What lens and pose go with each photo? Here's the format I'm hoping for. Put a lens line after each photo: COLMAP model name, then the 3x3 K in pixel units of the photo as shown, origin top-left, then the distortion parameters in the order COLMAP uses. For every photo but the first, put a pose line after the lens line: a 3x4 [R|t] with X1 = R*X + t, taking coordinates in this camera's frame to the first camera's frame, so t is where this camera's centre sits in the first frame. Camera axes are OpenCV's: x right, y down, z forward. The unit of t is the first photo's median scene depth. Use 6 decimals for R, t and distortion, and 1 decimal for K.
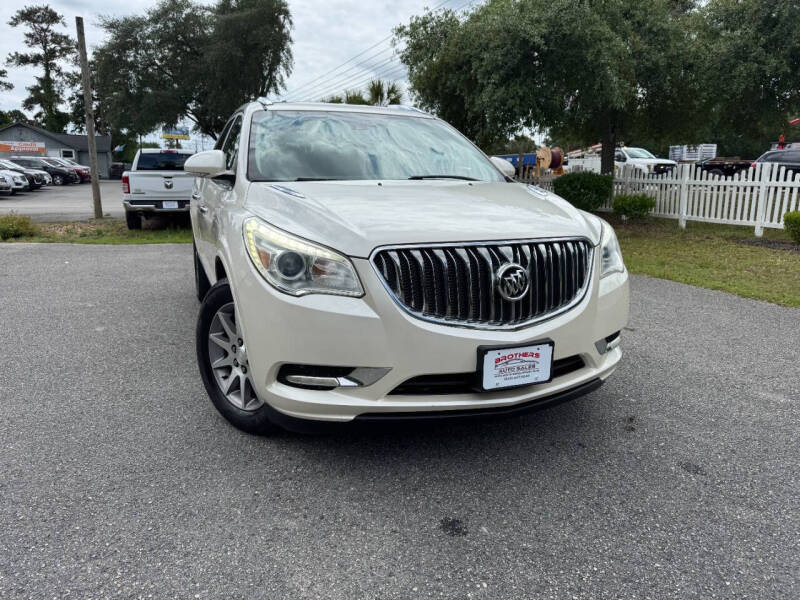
lens RADIAL K [[565.7, 0, 400.2], [0, 565.7, 300.3], [0, 0, 1]] dist [0.013146, -0.018079]
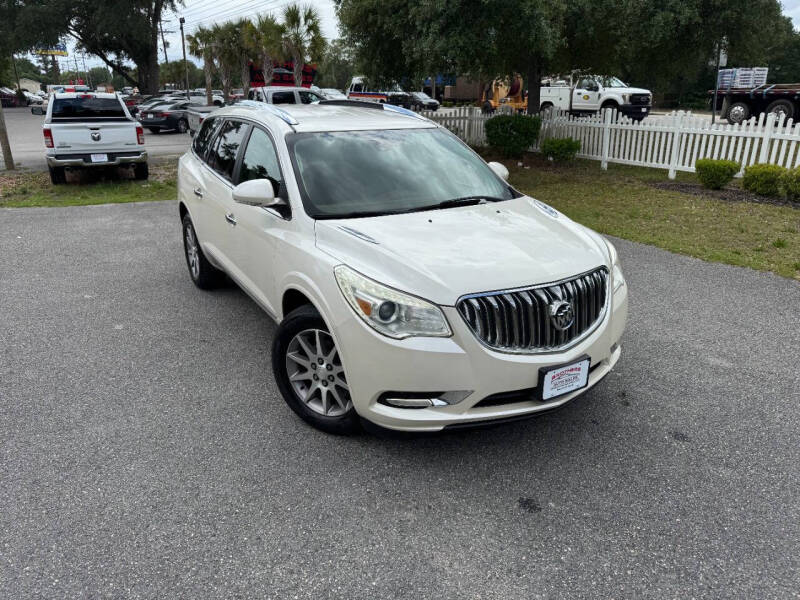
lens RADIAL K [[565.7, 0, 396.3], [0, 565.7, 293.4], [0, 0, 1]] dist [0.013146, -0.018079]
pose [[0.988784, -0.056325, 0.138325, -0.068775], [0.038997, 0.991399, 0.124929, -0.050880], [-0.144172, -0.118134, 0.982476, -0.039698]]
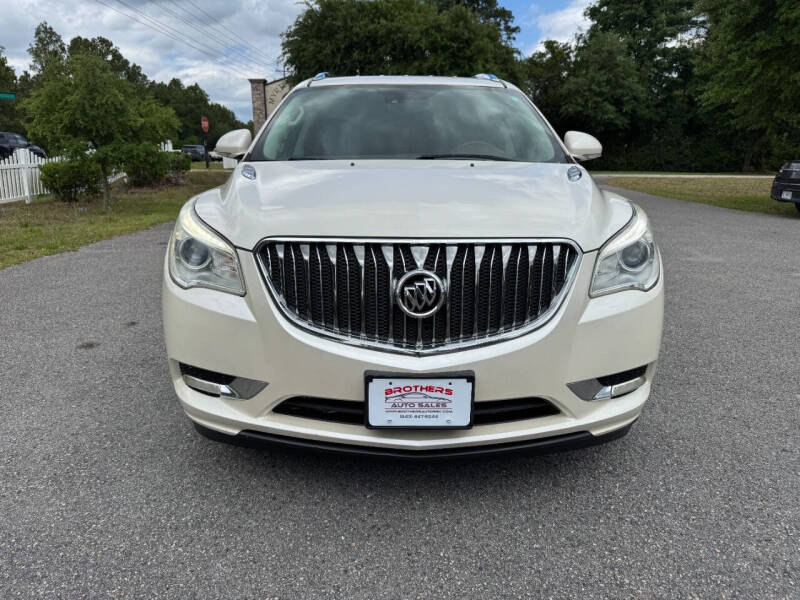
lens RADIAL K [[570.7, 0, 396.8], [0, 570.7, 307.4], [0, 0, 1]] dist [0.016226, -0.015822]
pose [[0.941522, 0.097122, -0.322651, 0.082655], [-0.085710, 0.995093, 0.049427, -0.009646], [0.325868, -0.018882, 0.945227, 0.050337]]
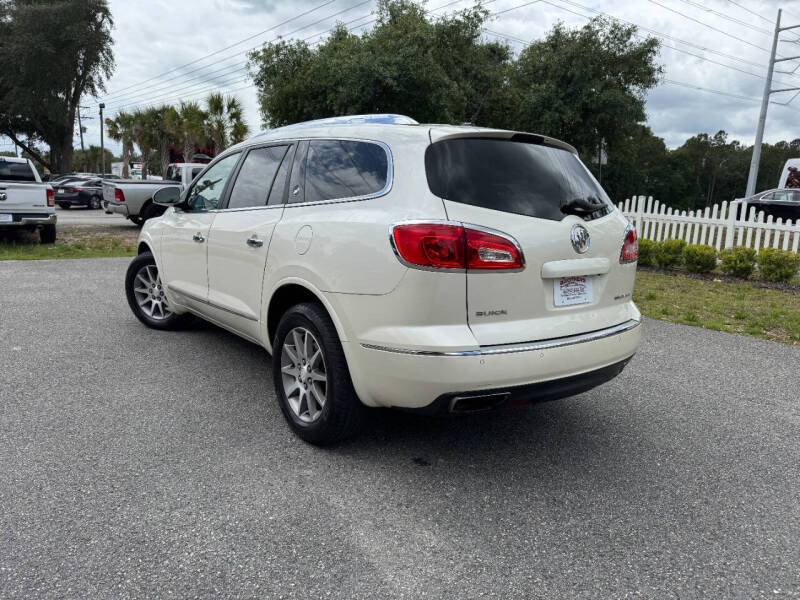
lens RADIAL K [[565.7, 0, 397.3], [0, 565.7, 298.3], [0, 0, 1]] dist [0.013146, -0.018079]
pose [[0.958436, -0.021277, 0.284513, -0.067910], [0.028887, 0.999328, -0.022580, 0.001457], [-0.283841, 0.029861, 0.958406, -0.072290]]
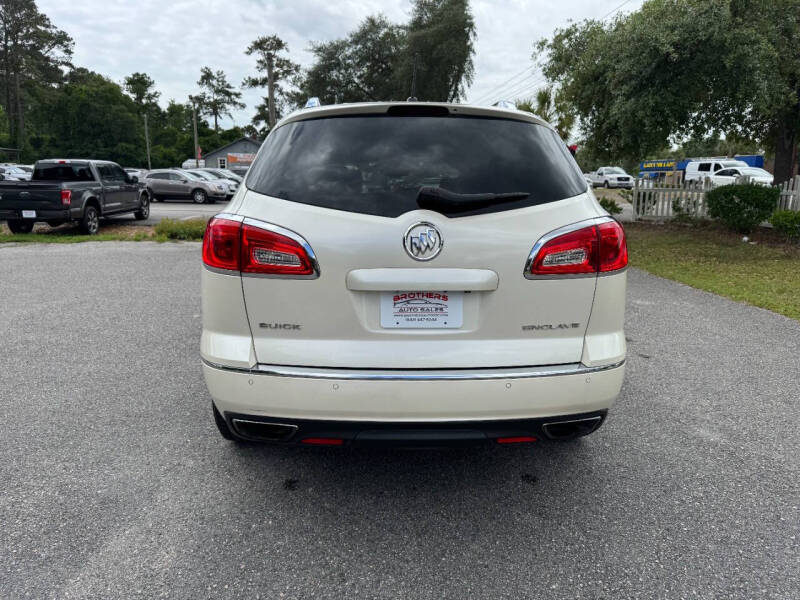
lens RADIAL K [[565.7, 0, 396.9], [0, 565.7, 296.2], [0, 0, 1]] dist [0.013146, -0.018079]
pose [[0.945699, 0.063033, -0.318872, 0.132340], [-0.067901, 0.997683, -0.004163, -0.008664], [0.317871, 0.025589, 0.947788, -0.032858]]
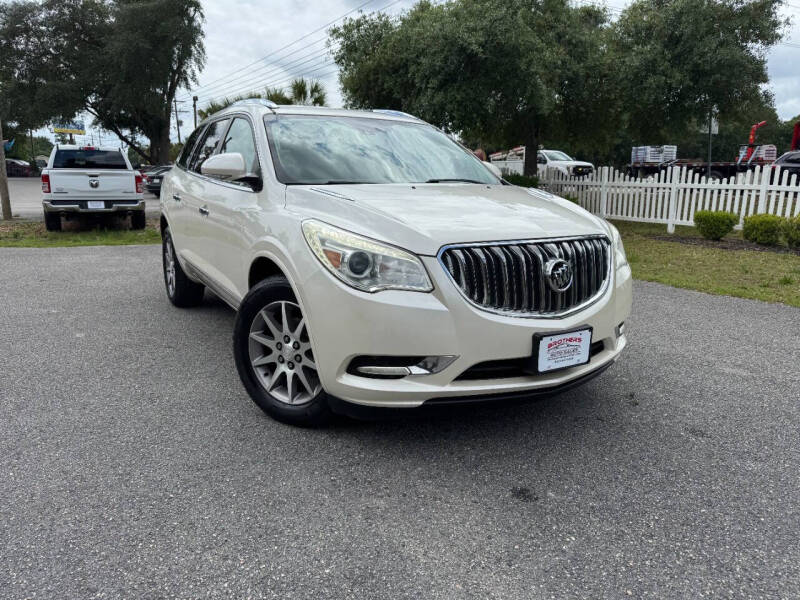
lens RADIAL K [[565.7, 0, 402.1], [0, 565.7, 297.9], [0, 0, 1]] dist [0.013146, -0.018079]
pose [[0.988395, -0.025085, 0.149818, -0.055384], [0.025534, 0.999673, -0.001079, 0.001114], [-0.149742, 0.004892, 0.988713, -0.013580]]
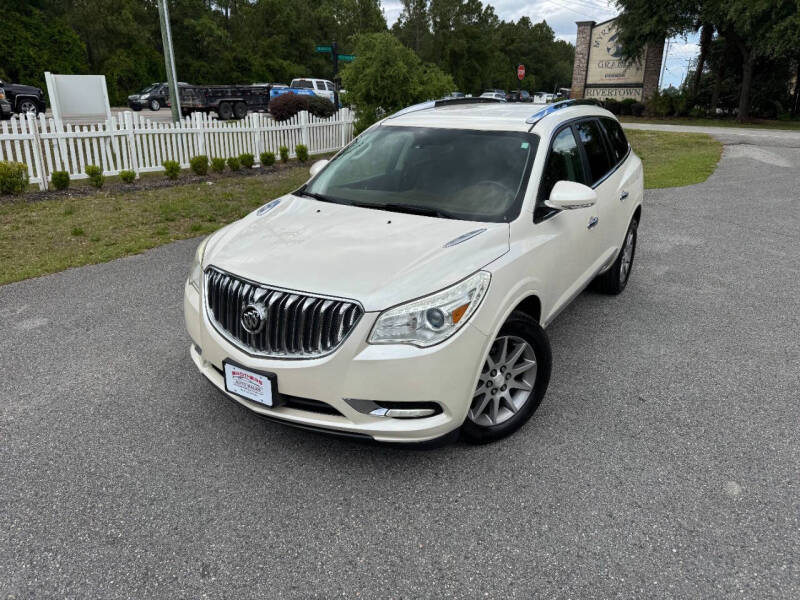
lens RADIAL K [[570.7, 0, 385.5], [0, 570.7, 305.0], [0, 0, 1]] dist [0.016226, -0.015822]
pose [[0.612621, 0.284766, -0.737295, 0.256583], [-0.185942, 0.958584, 0.215735, -0.077217], [0.768193, 0.004930, 0.640199, 0.081547]]
